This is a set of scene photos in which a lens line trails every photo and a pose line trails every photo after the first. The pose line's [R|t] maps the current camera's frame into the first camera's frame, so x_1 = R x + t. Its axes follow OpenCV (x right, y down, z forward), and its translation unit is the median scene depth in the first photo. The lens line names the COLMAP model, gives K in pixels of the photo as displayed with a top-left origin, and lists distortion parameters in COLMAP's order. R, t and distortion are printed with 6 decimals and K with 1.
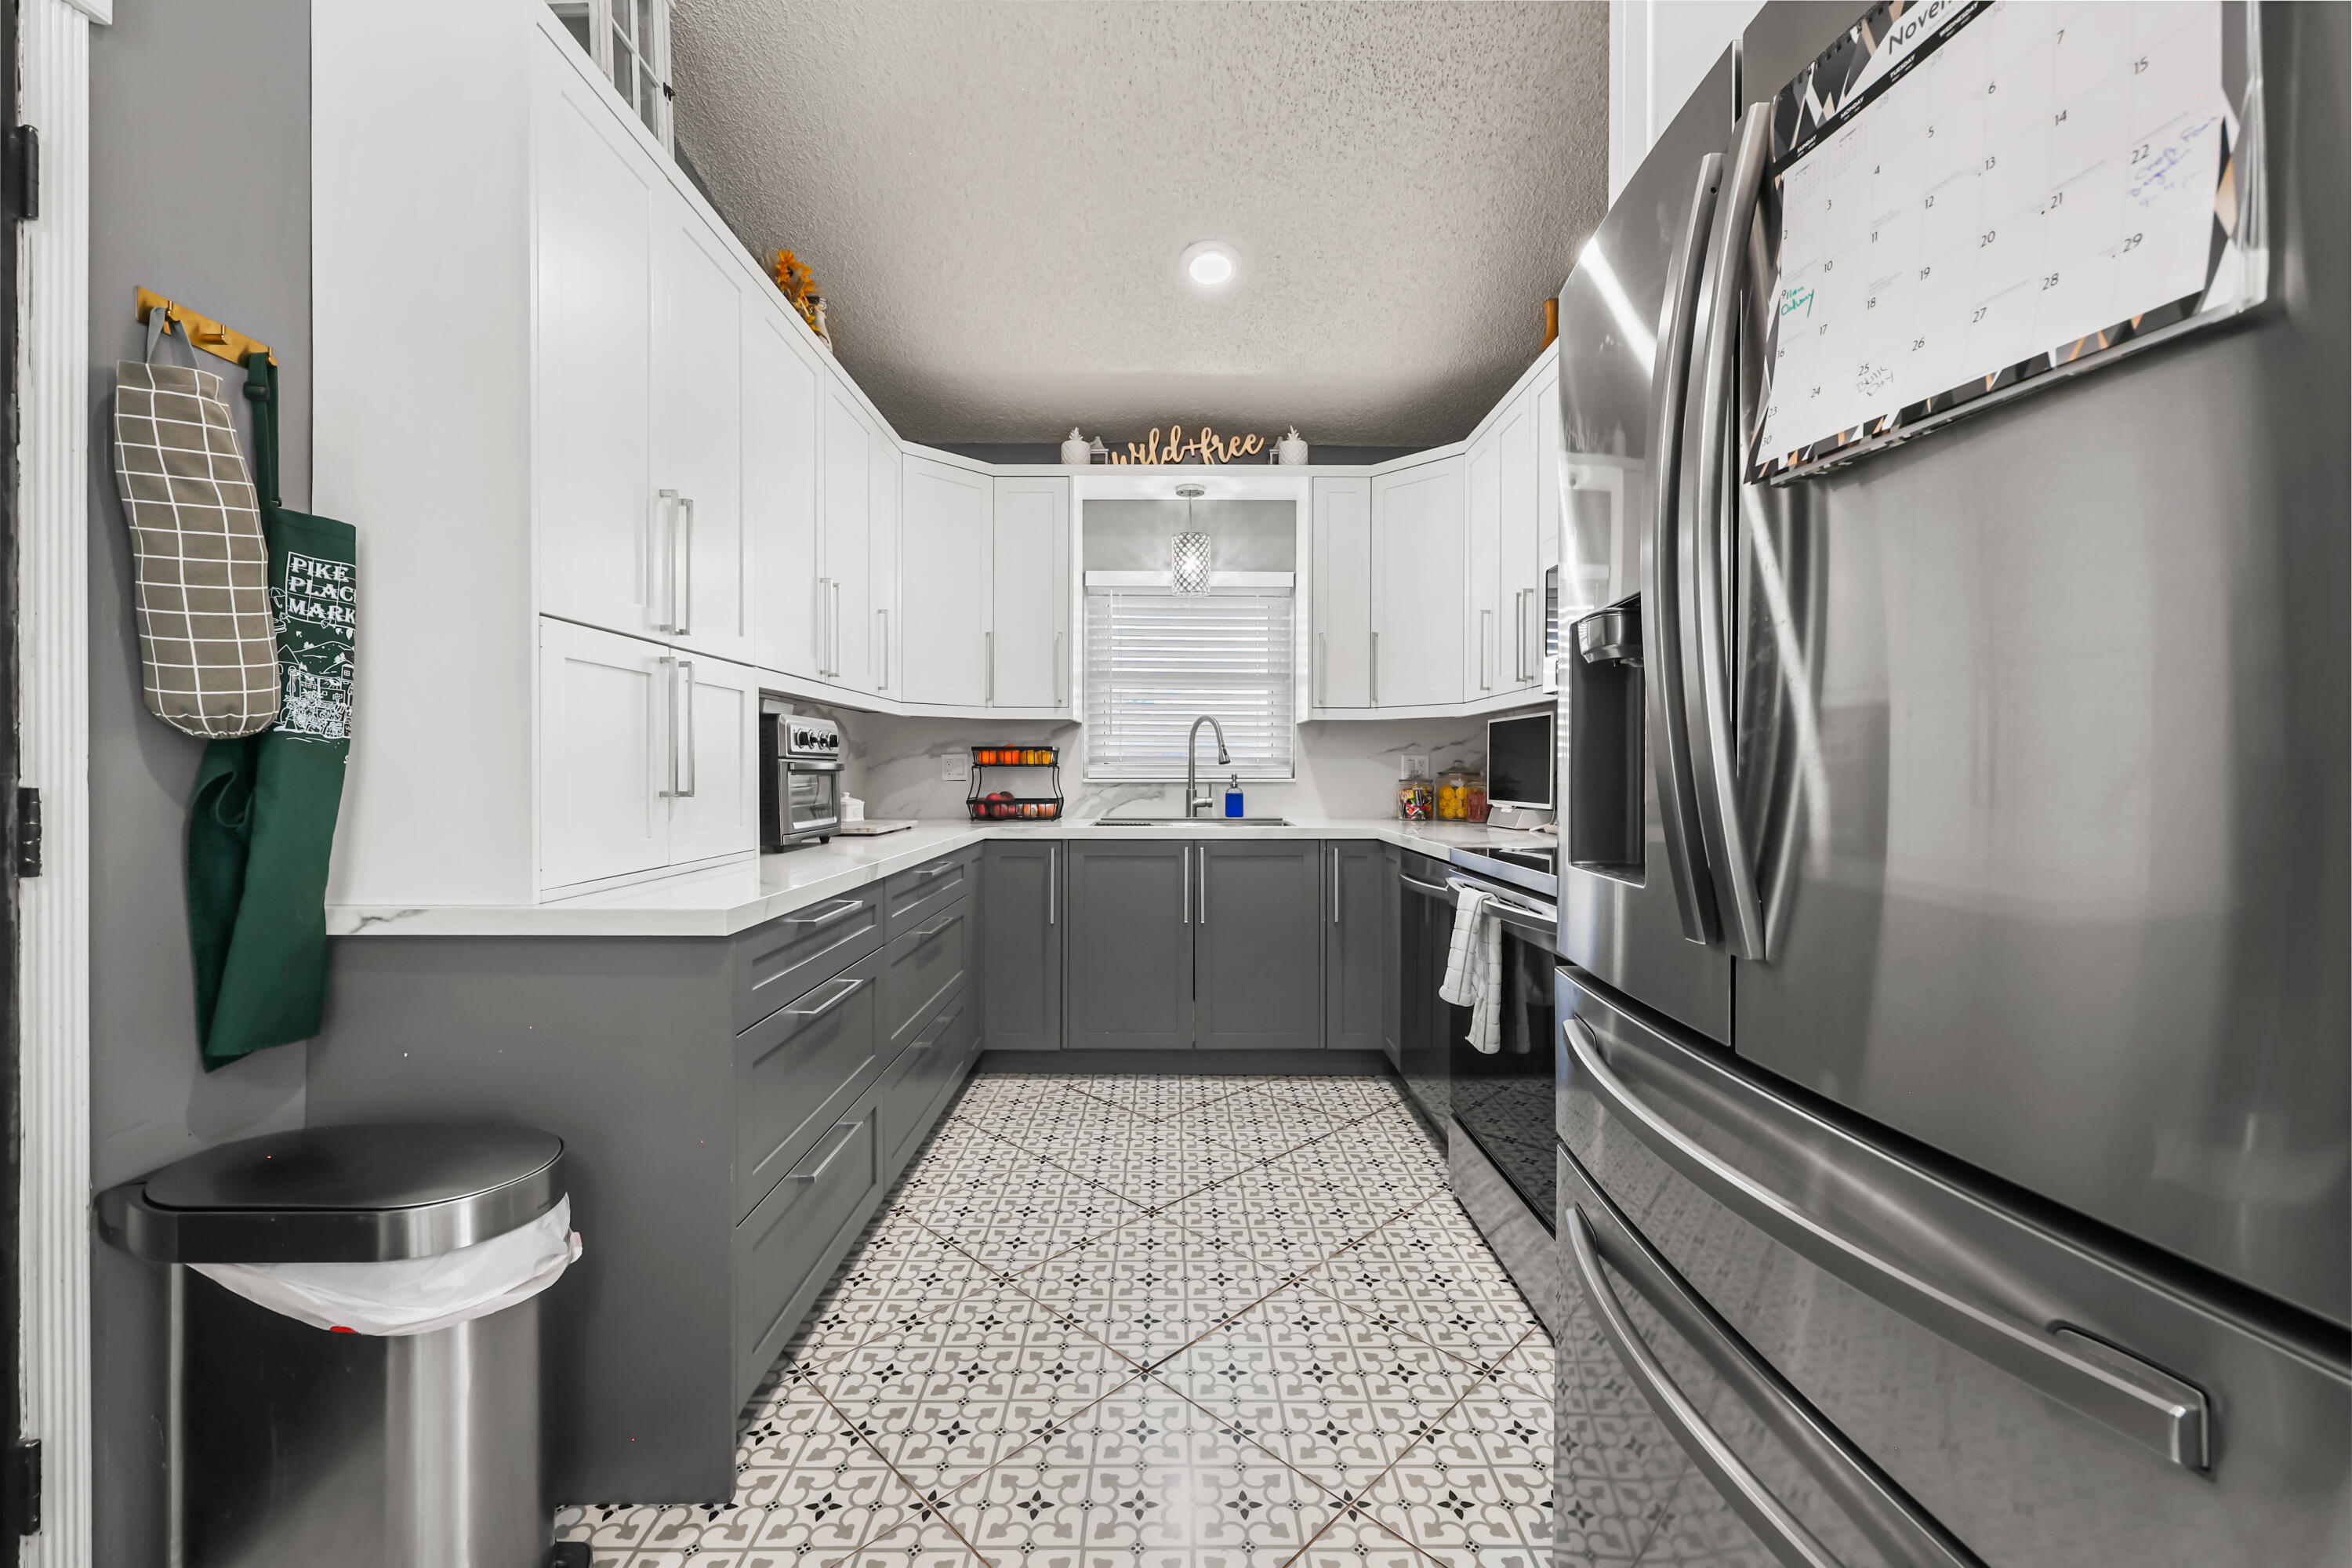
lens RADIAL K [[939.6, 0, 1184.9], [0, 939.6, 778.0], [0, 0, 1]] dist [0.000786, -0.000089]
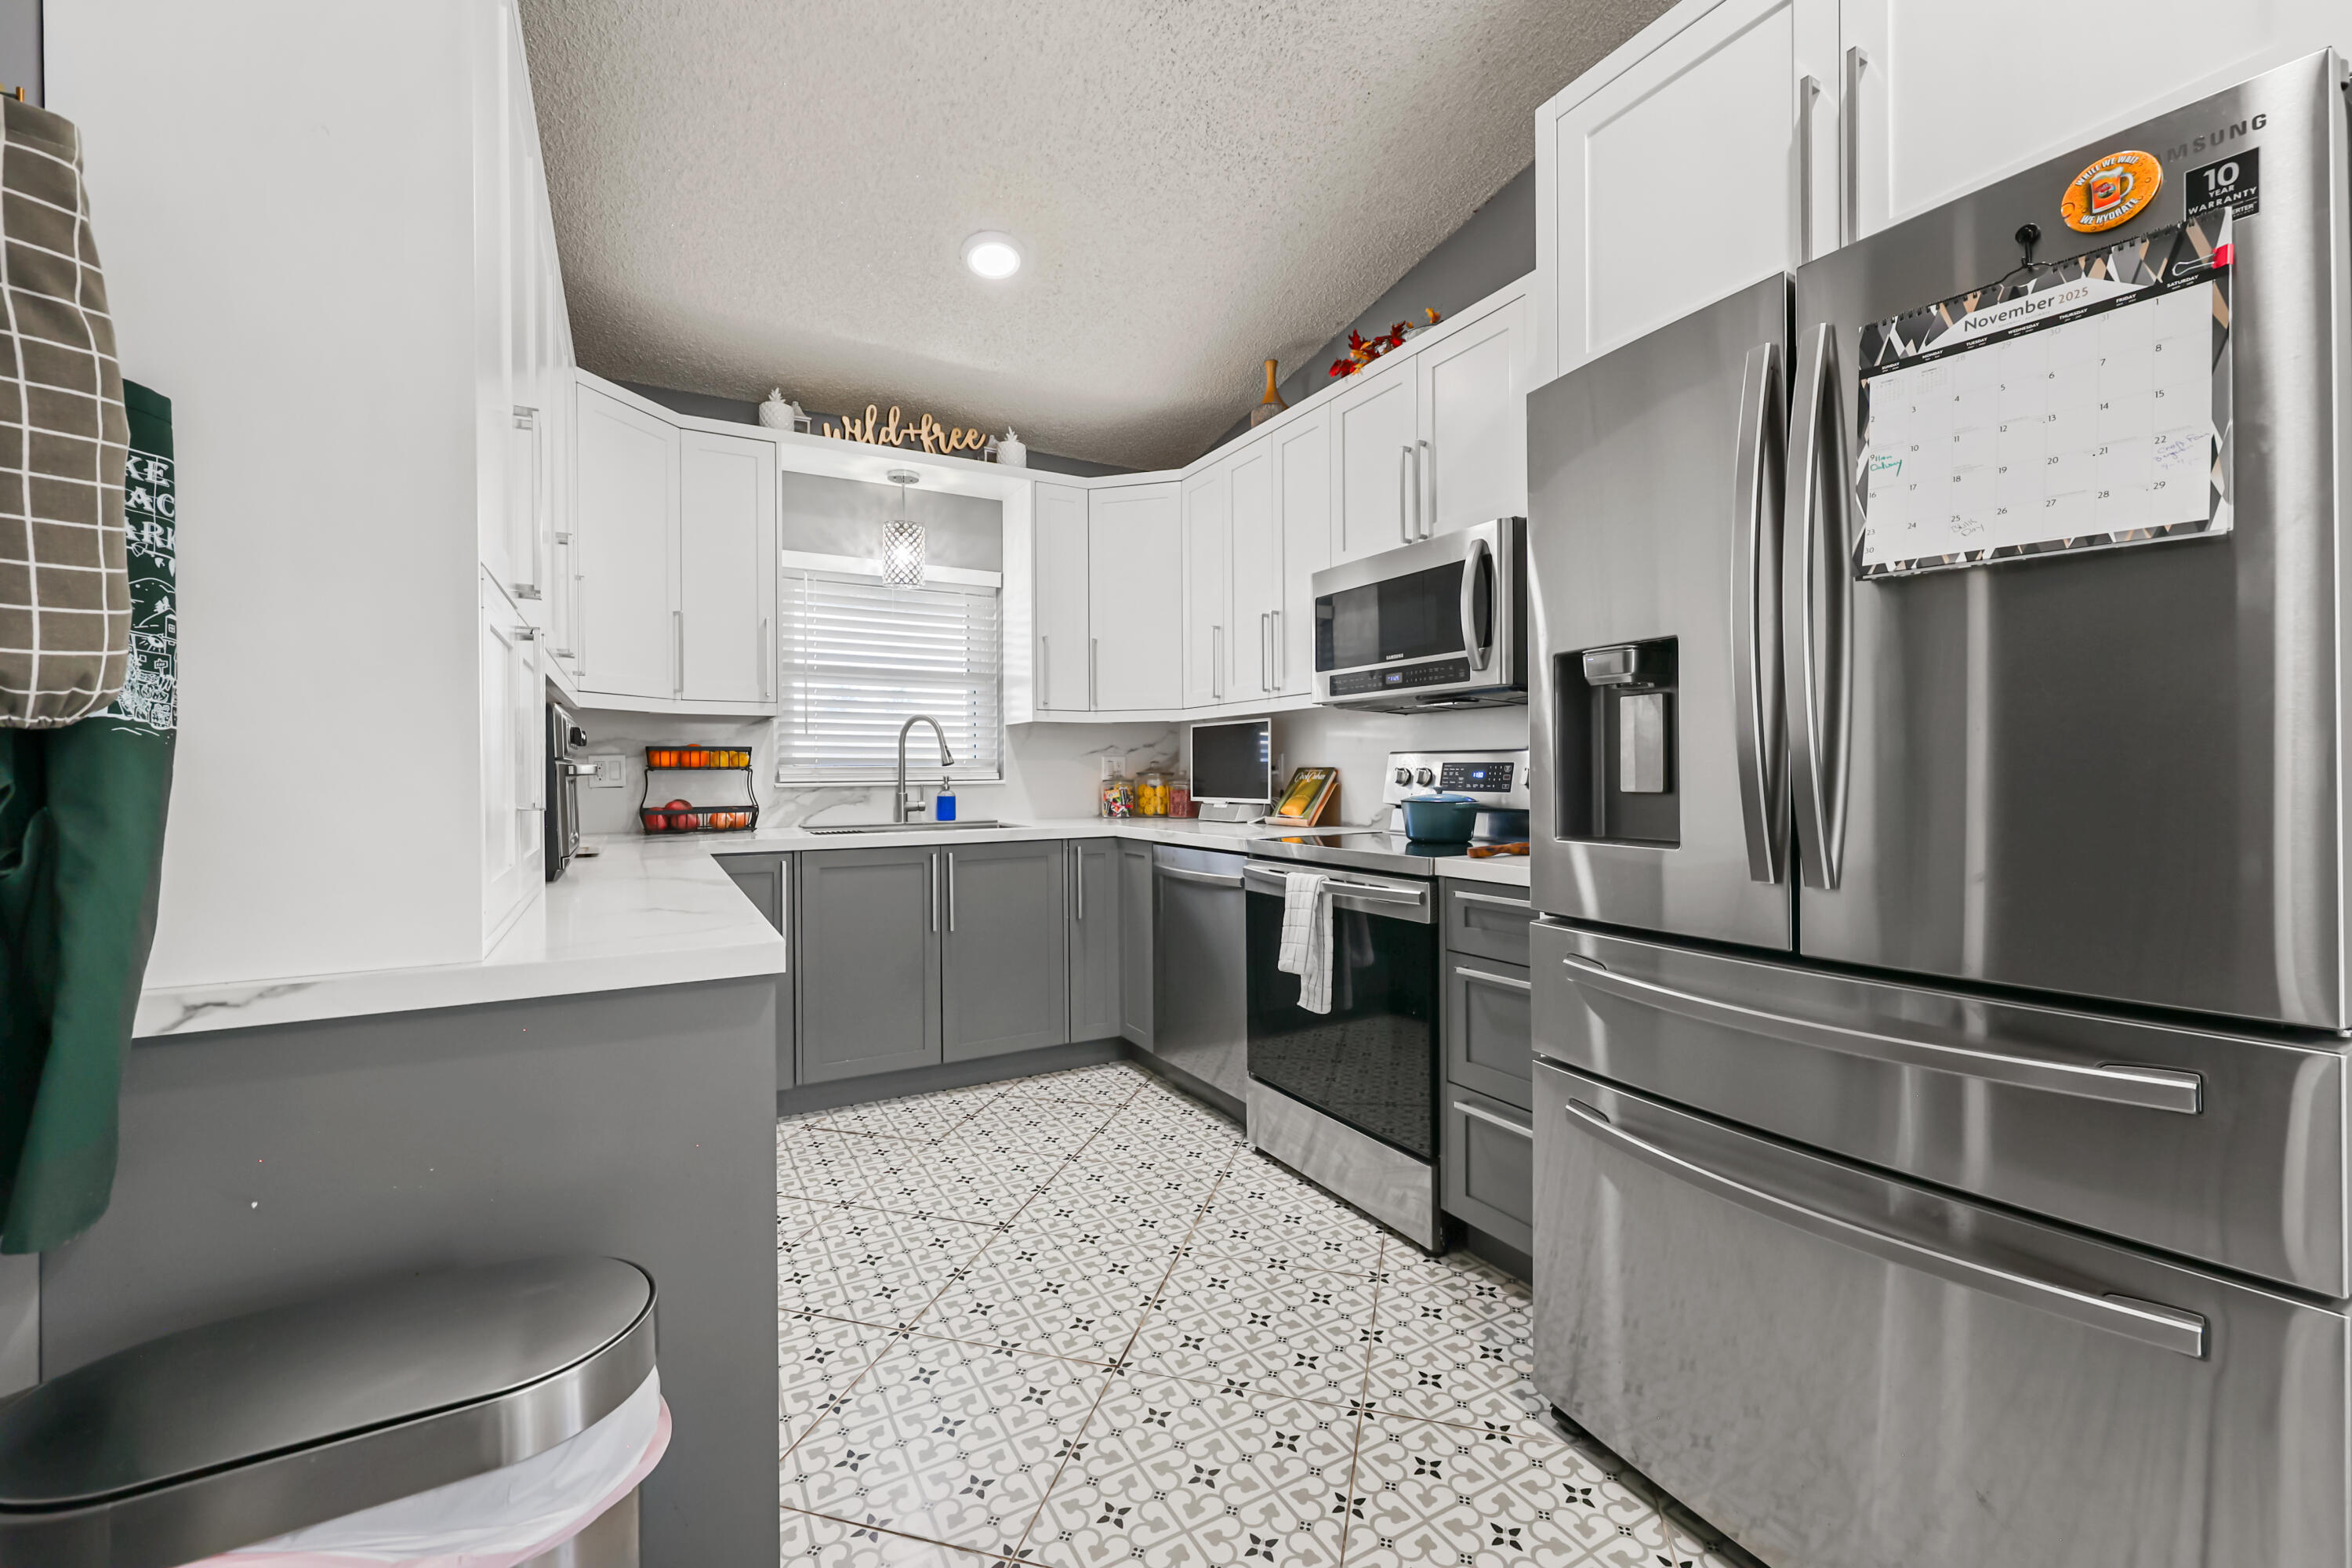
lens RADIAL K [[939.6, 0, 1191.6], [0, 939.6, 777.1], [0, 0, 1]] dist [0.000786, -0.000089]
pose [[0.876446, -0.011523, 0.481361, -0.225761], [0.013014, 0.999915, 0.000241, -0.000174], [-0.481323, 0.006053, 0.876522, 0.037375]]
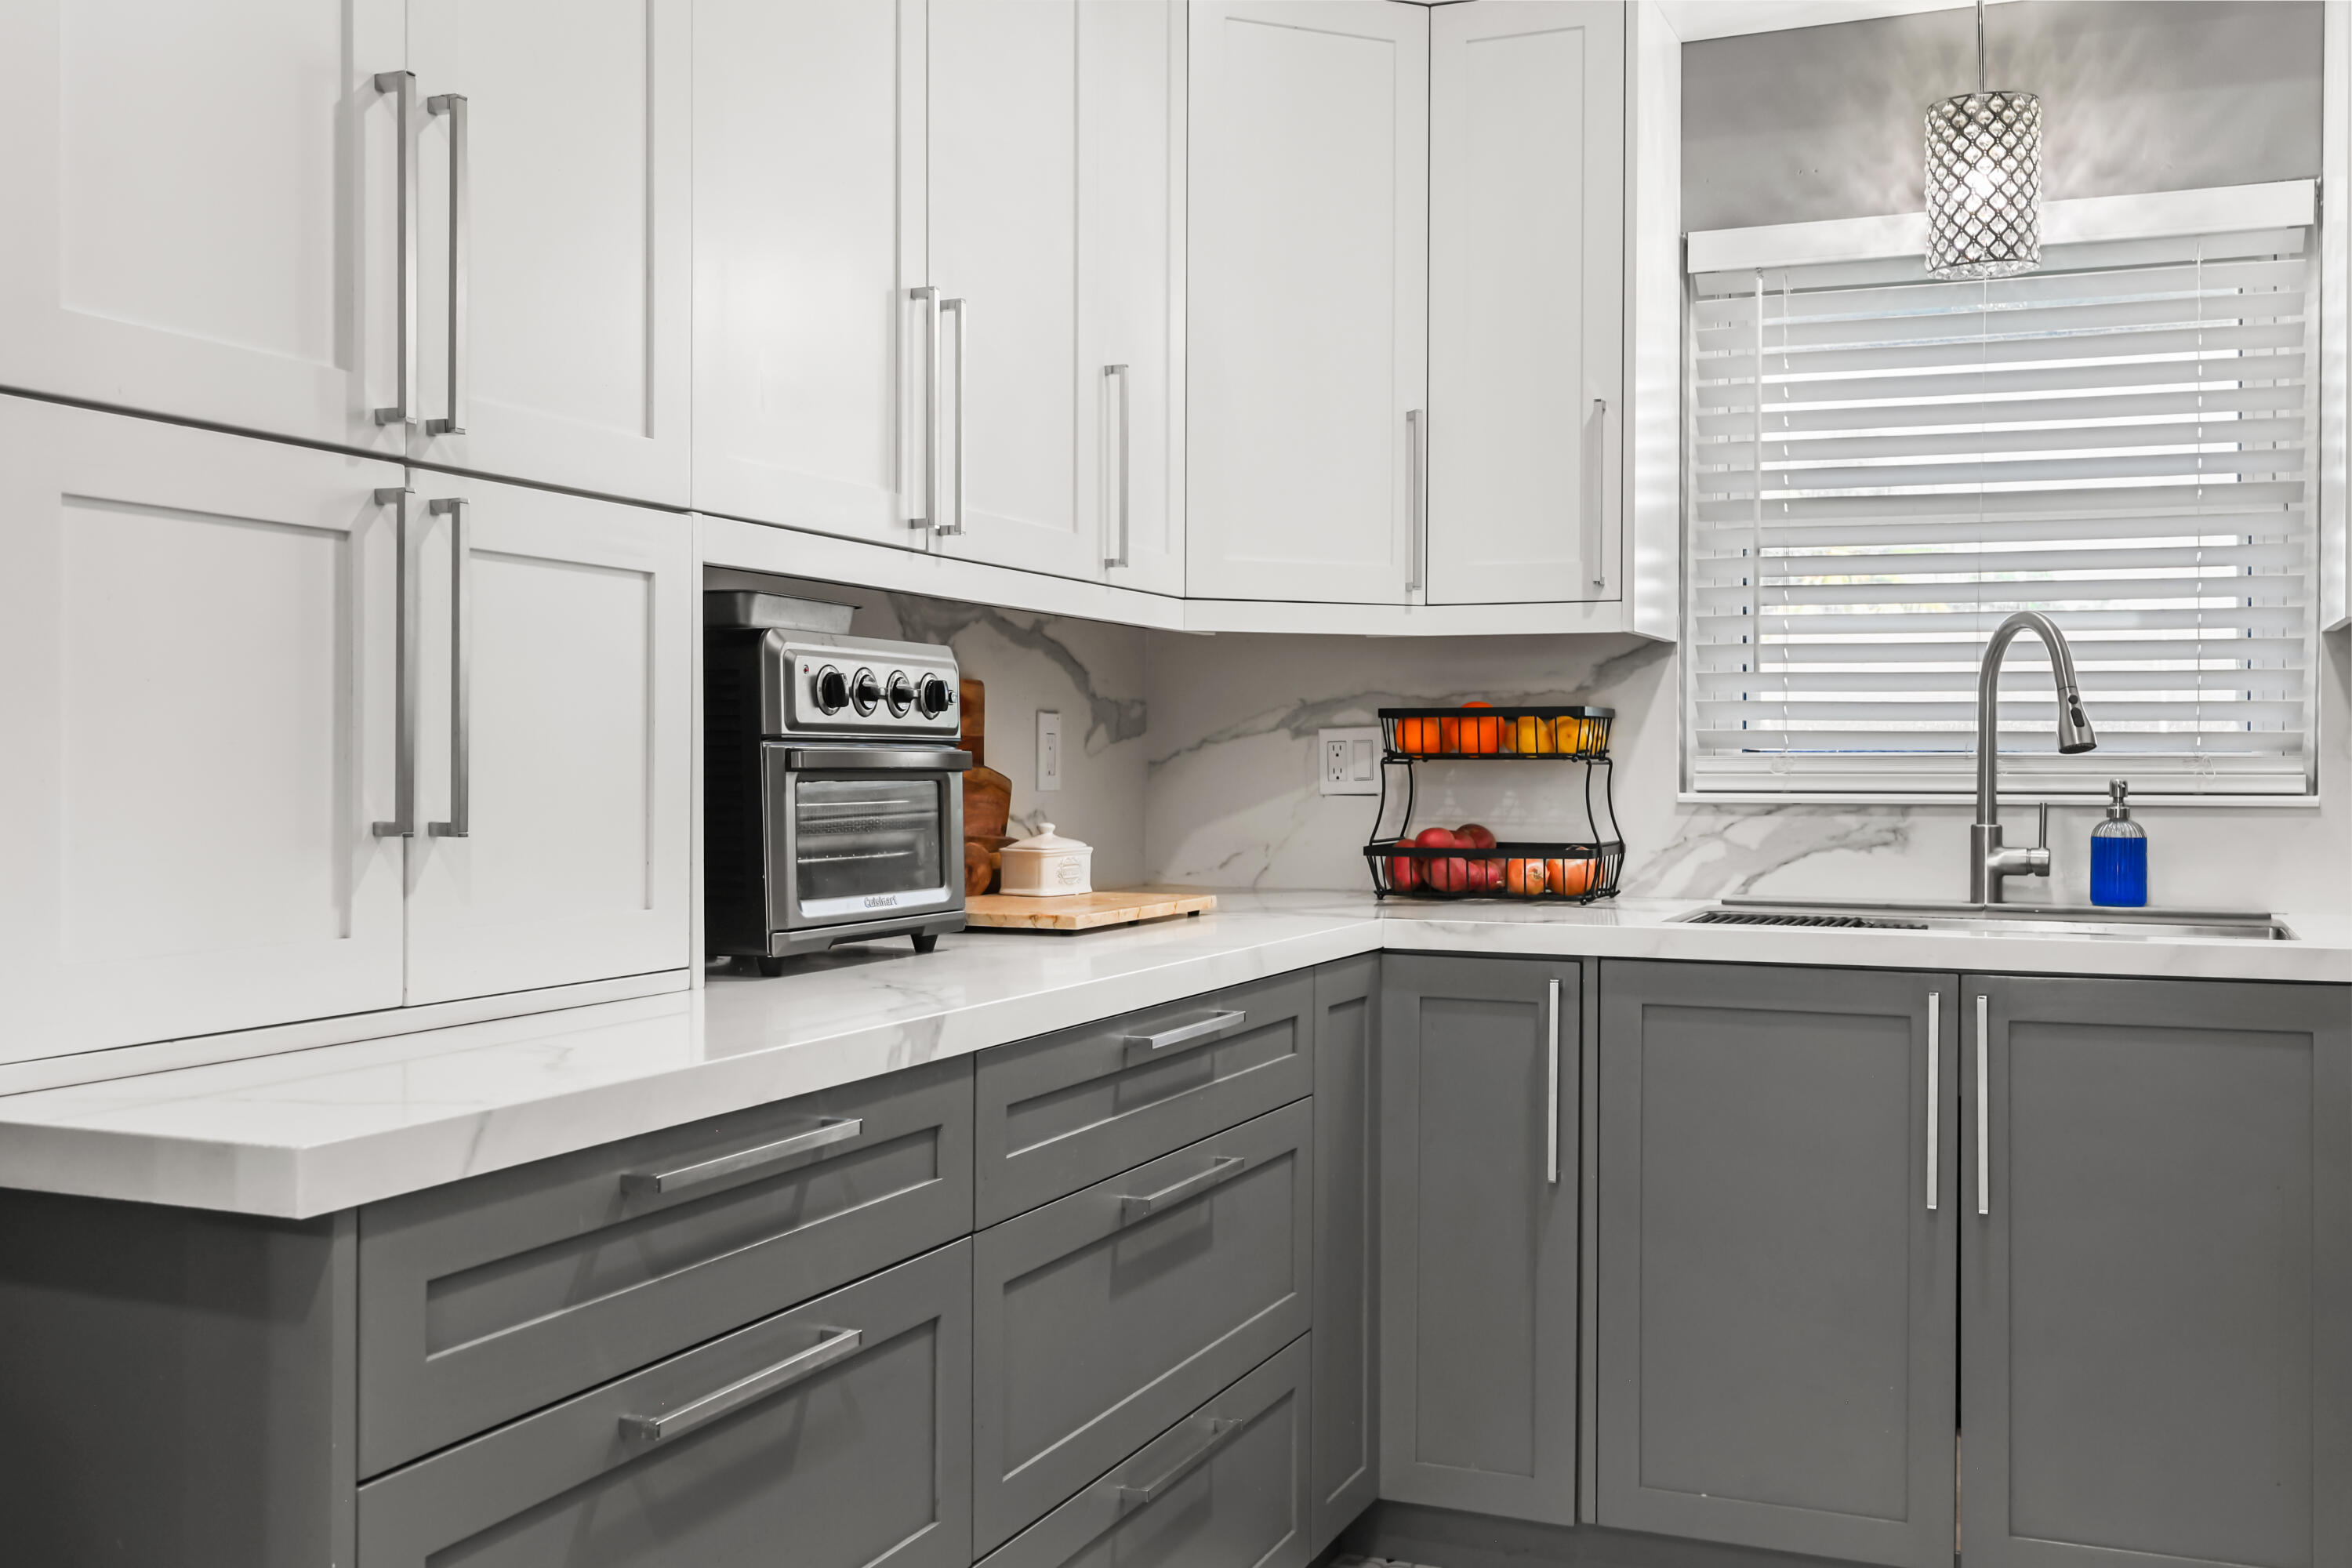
lens RADIAL K [[2200.4, 0, 1192.3], [0, 2200.4, 783.0], [0, 0, 1]] dist [0.001991, 0.000000]
pose [[0.916901, 0.003829, -0.399096, 0.074355], [-0.004299, 0.999991, -0.000281, -0.002128], [0.399091, 0.001973, 0.916909, 0.144680]]
